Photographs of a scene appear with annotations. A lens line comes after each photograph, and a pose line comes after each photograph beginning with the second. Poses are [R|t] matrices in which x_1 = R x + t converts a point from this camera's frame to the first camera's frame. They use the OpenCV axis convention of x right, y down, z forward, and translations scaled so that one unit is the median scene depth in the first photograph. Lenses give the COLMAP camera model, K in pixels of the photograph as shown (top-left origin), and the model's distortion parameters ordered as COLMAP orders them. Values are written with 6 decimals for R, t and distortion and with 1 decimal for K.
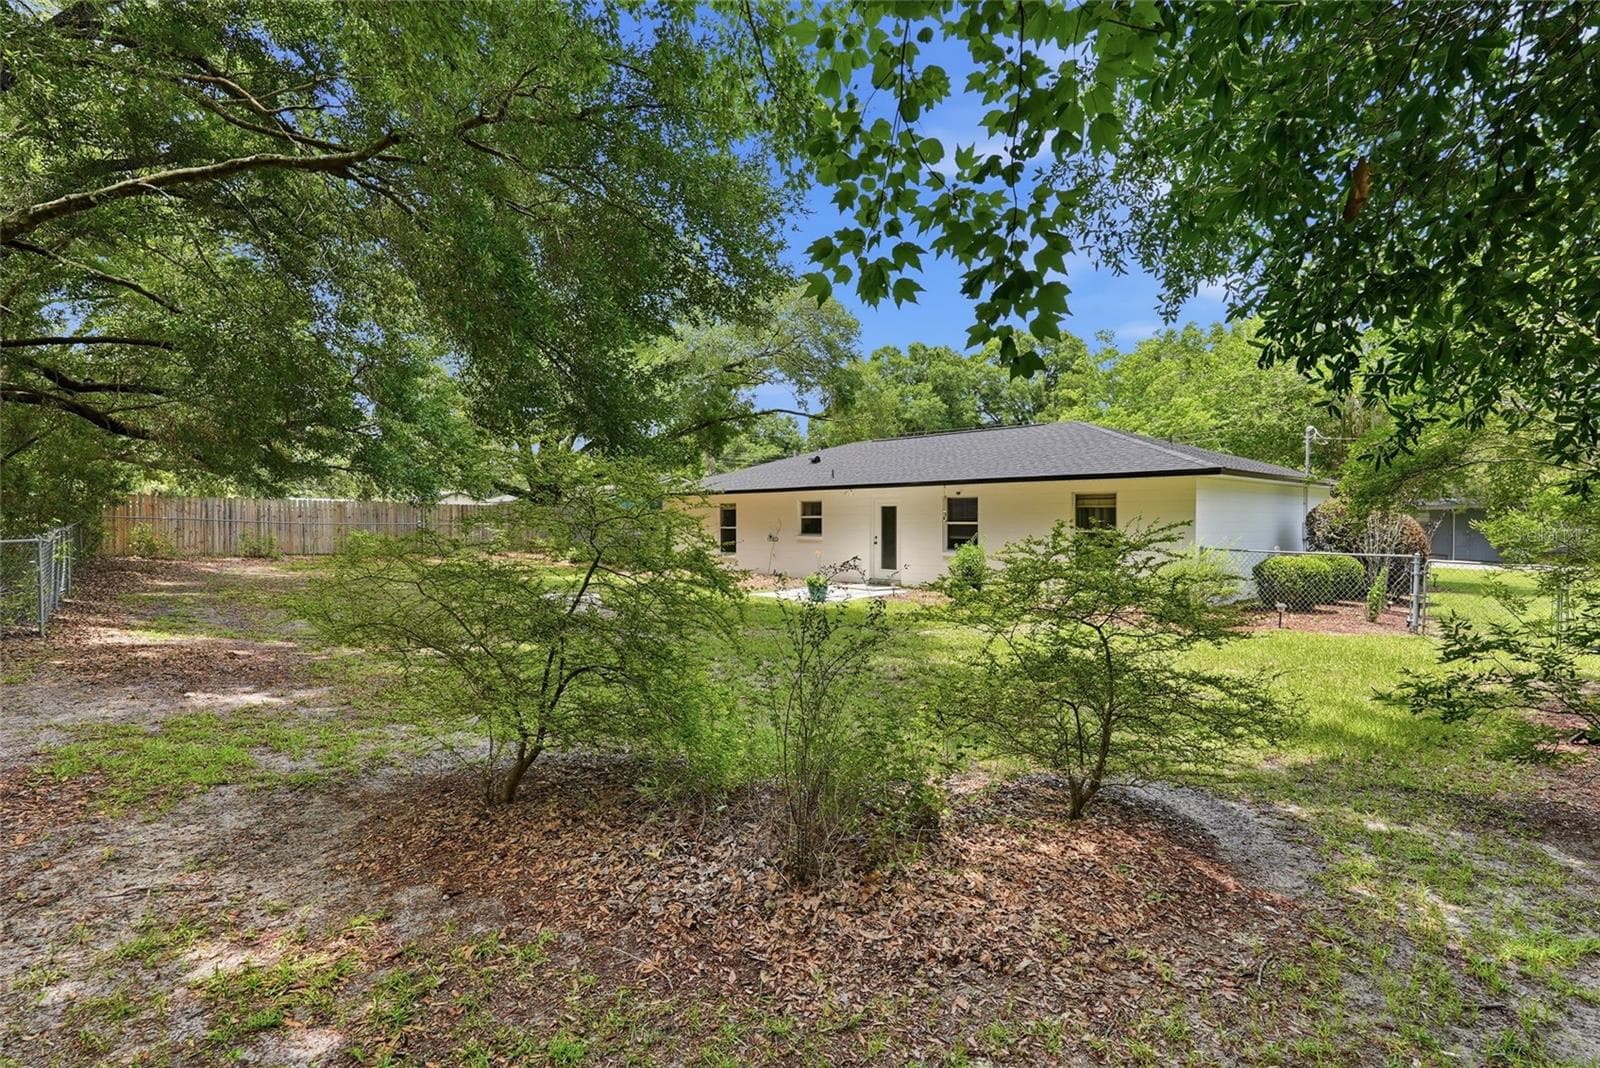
lens RADIAL K [[769.7, 0, 801.7], [0, 769.7, 546.1], [0, 0, 1]] dist [0.001209, -0.000101]
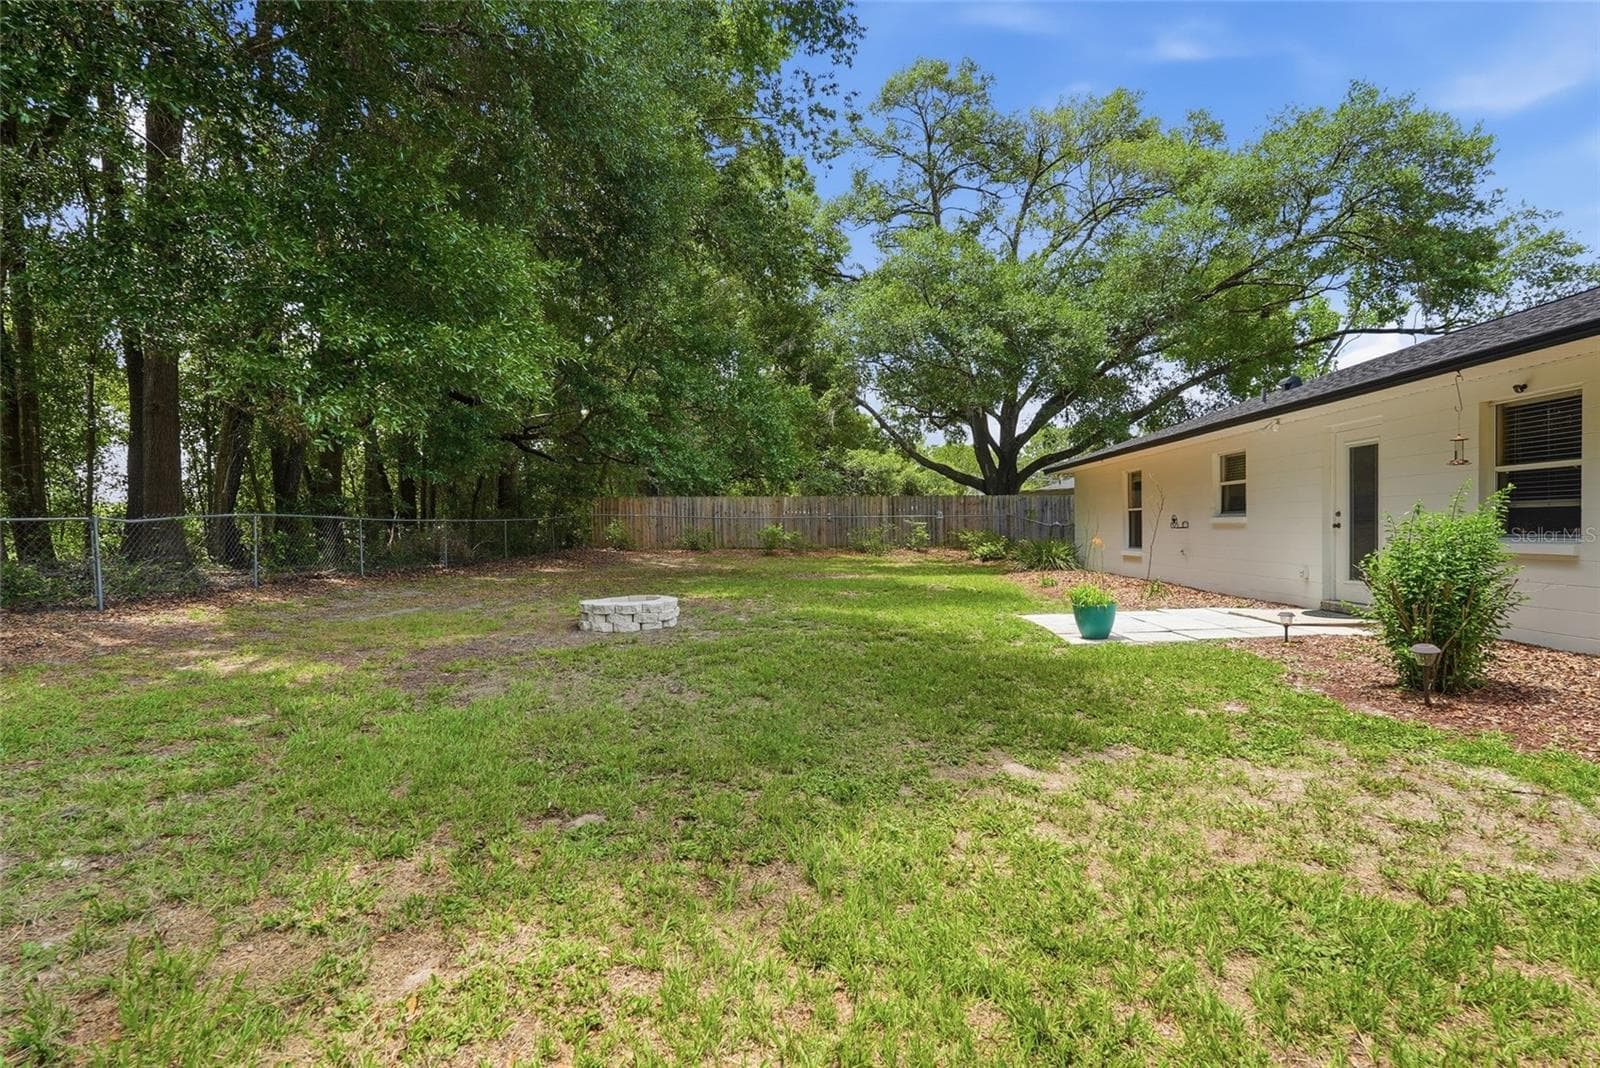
lens RADIAL K [[760.7, 0, 794.6], [0, 760.7, 529.5], [0, 0, 1]] dist [0.000270, 0.000030]
pose [[0.690088, -0.009973, -0.723656, 0.189131], [-0.009156, 0.999705, -0.022509, 0.010923], [0.723667, 0.022159, 0.689793, 0.402187]]
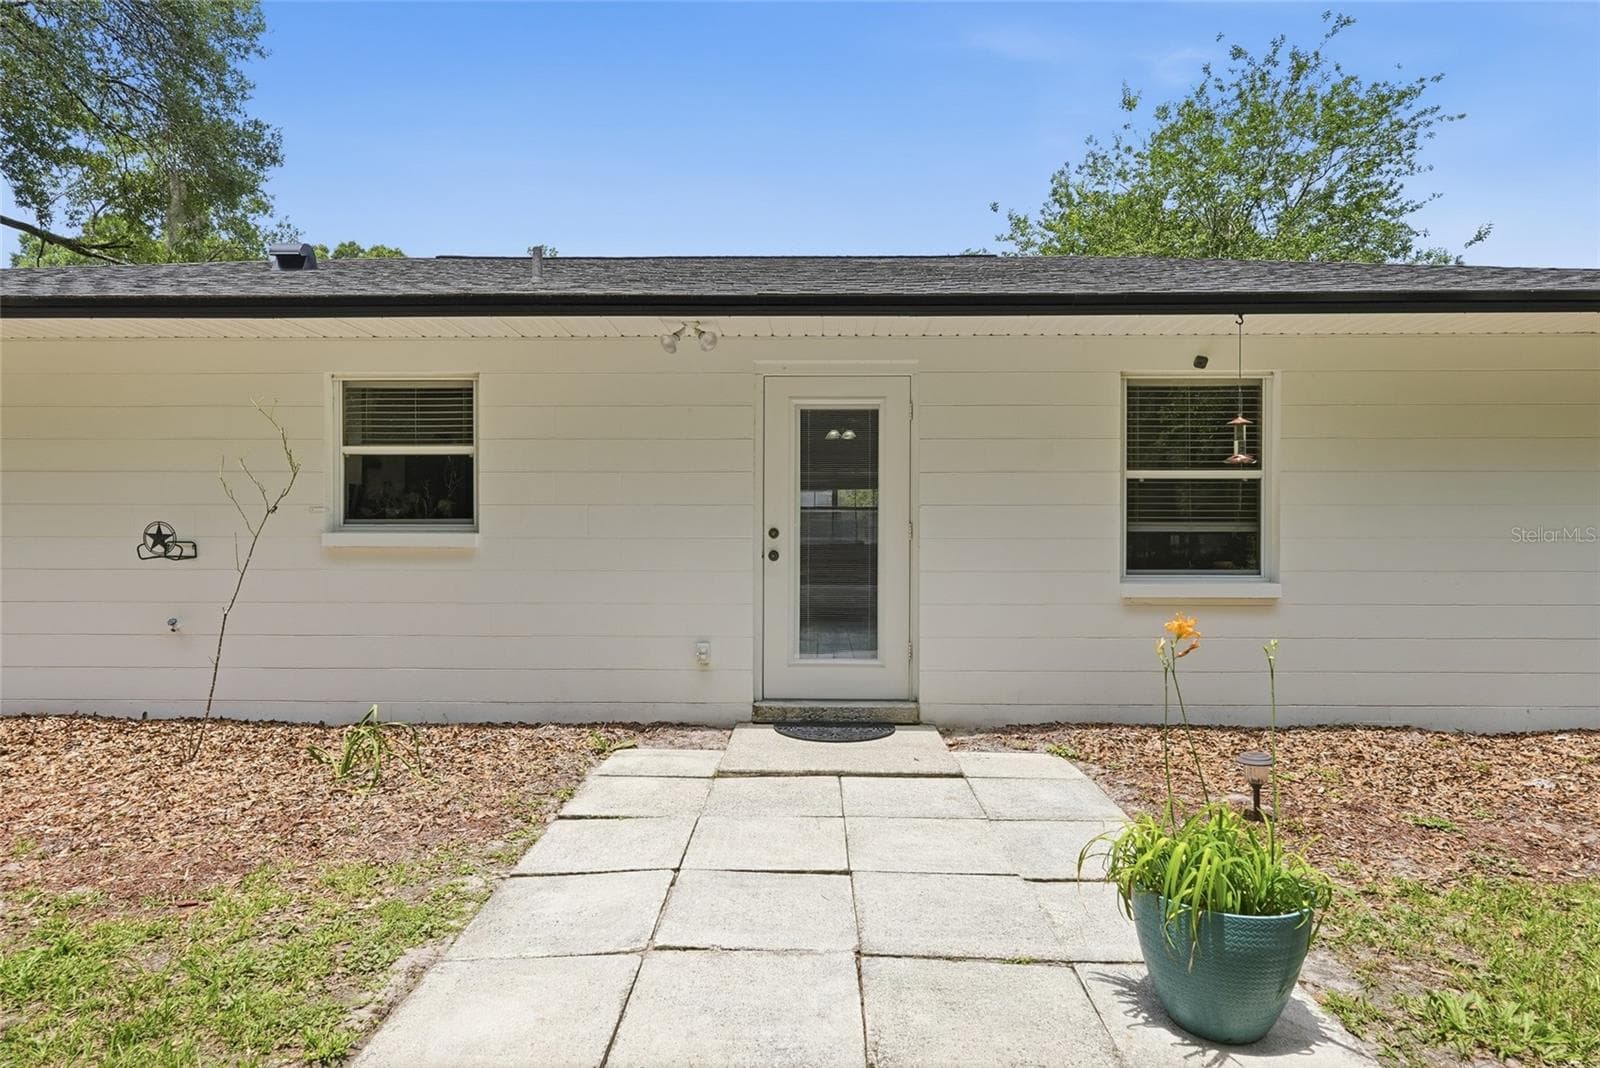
lens RADIAL K [[924.7, 0, 800.0], [0, 924.7, 534.0], [0, 0, 1]] dist [0.002273, 0.000600]
pose [[0.699956, -0.000613, 0.714186, -0.103033], [0.022086, 0.999540, -0.020788, -0.004342], [-0.713844, 0.030325, 0.699648, 0.725549]]
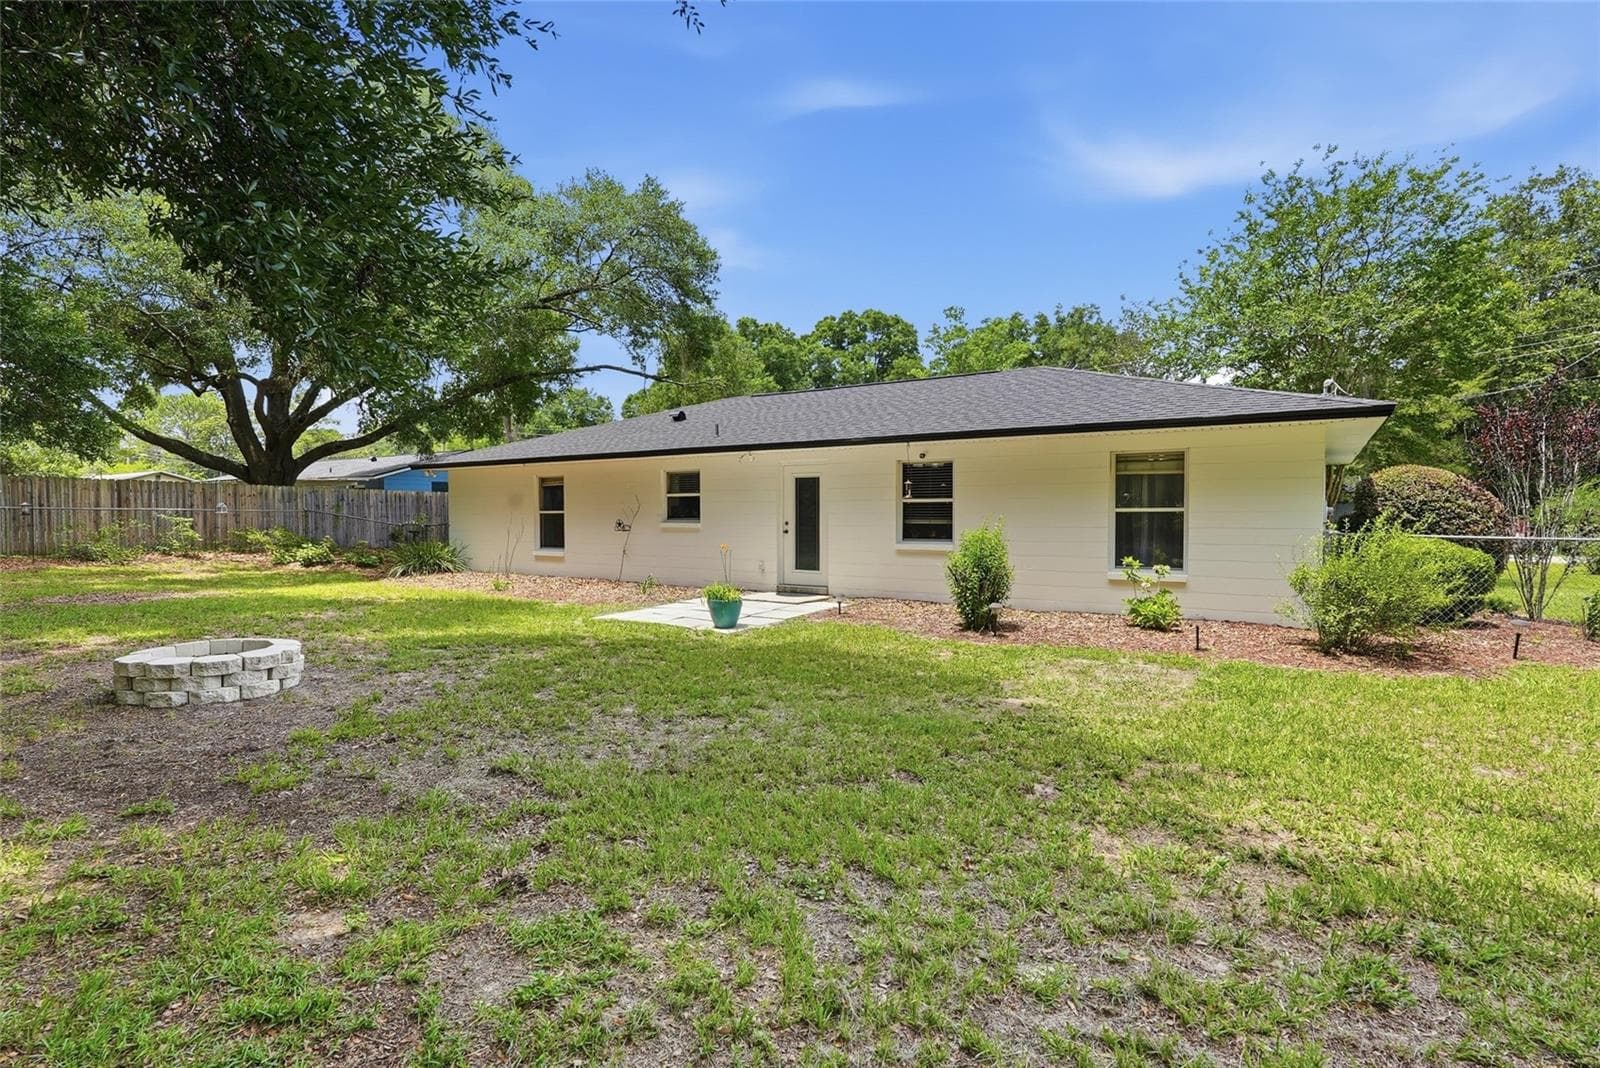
lens RADIAL K [[793.1, 0, 796.4], [0, 793.1, 540.3], [0, 0, 1]] dist [0.001020, 0.000437]
pose [[0.972992, -0.008317, 0.230690, -0.052184], [0.008373, 0.999965, 0.000736, 0.002765], [-0.230688, 0.001215, 0.973027, 0.293908]]
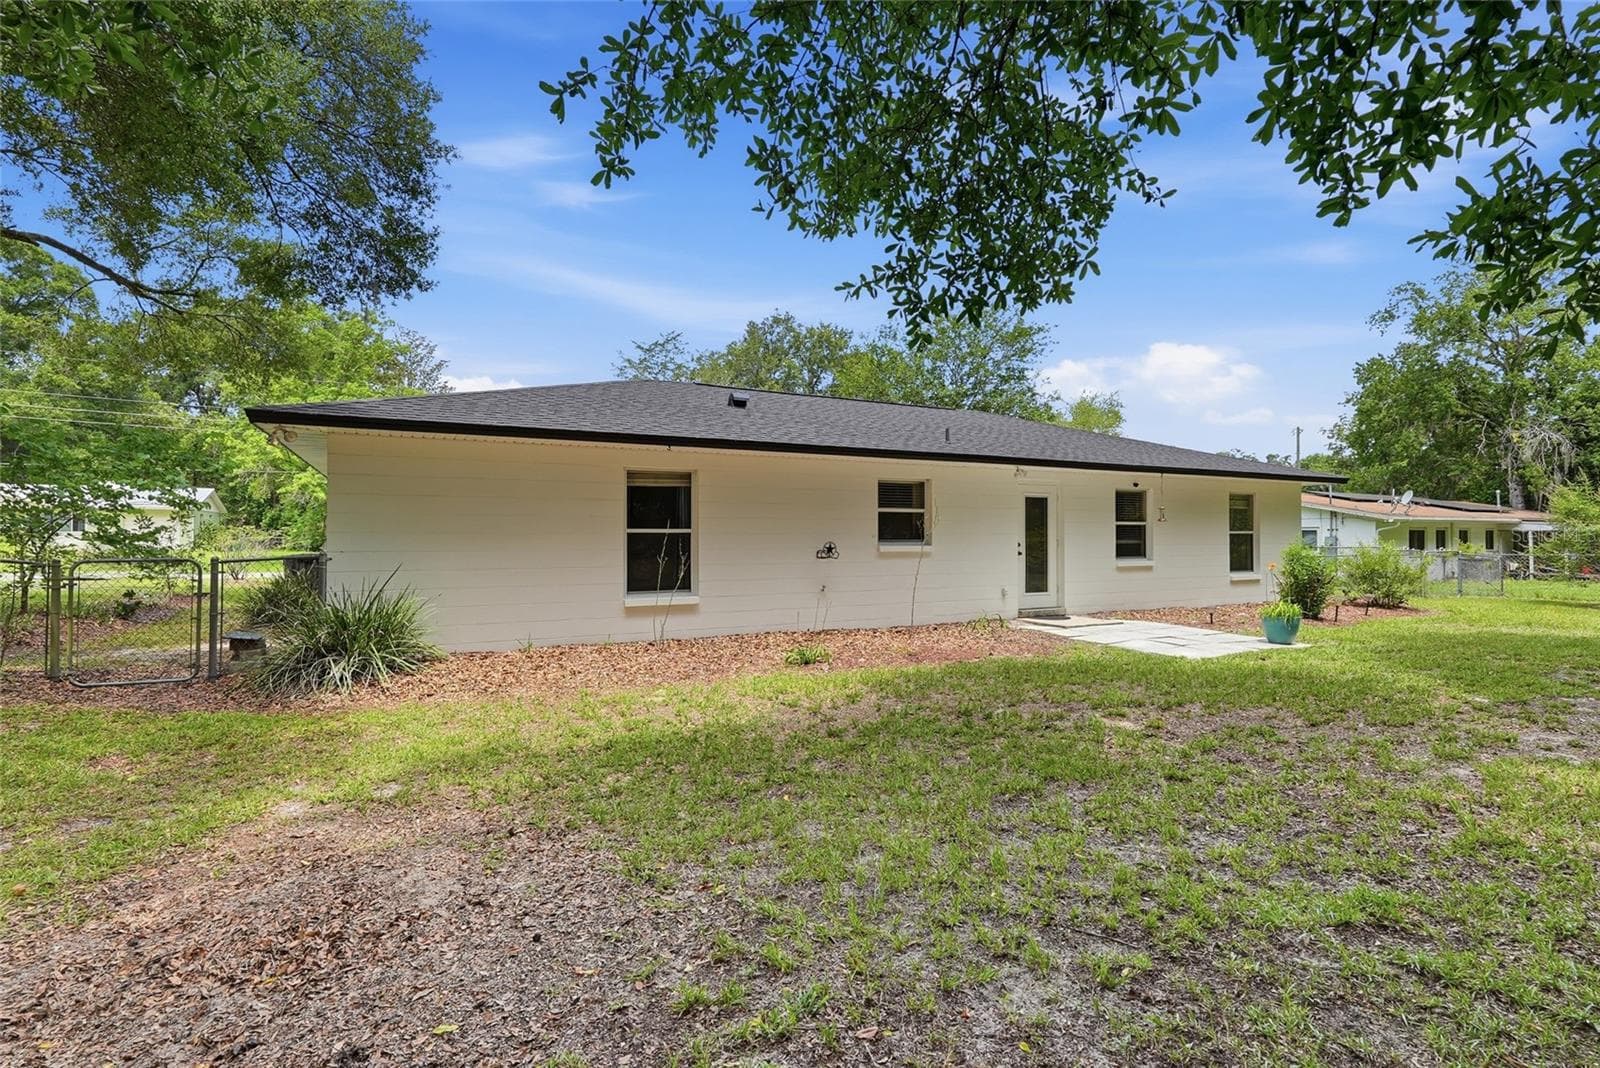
lens RADIAL K [[760.7, 0, 794.6], [0, 760.7, 529.5], [0, 0, 1]] dist [0.000270, 0.000030]
pose [[0.271412, 0.008759, 0.962423, -0.520802], [0.032406, 0.999308, -0.018234, -0.017186], [-0.961918, 0.036138, 0.270940, 0.931037]]
